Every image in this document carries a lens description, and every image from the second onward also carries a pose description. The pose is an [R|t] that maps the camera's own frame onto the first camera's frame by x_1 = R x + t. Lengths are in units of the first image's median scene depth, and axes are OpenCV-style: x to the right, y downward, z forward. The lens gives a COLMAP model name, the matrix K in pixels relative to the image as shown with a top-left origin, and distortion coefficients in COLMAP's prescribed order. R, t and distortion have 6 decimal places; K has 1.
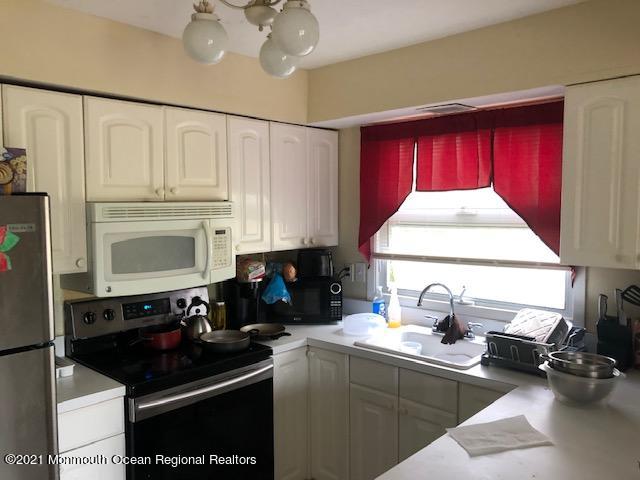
lens RADIAL K [[536.1, 0, 320.0], [0, 536.1, 240.0], [0, 0, 1]] dist [0.050465, -0.014452]
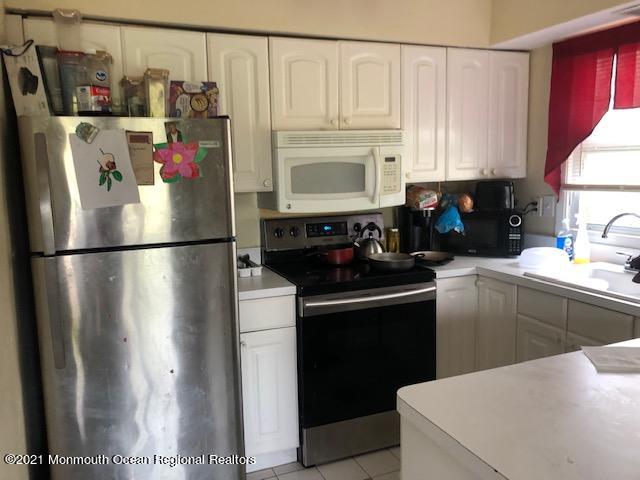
lens RADIAL K [[536.1, 0, 320.0], [0, 536.1, 240.0], [0, 0, 1]] dist [0.050465, -0.014452]
pose [[0.906252, 0.042149, -0.420632, 0.137898], [-0.012150, 0.997203, 0.073745, 0.066481], [0.422564, -0.061721, 0.904229, -0.020335]]
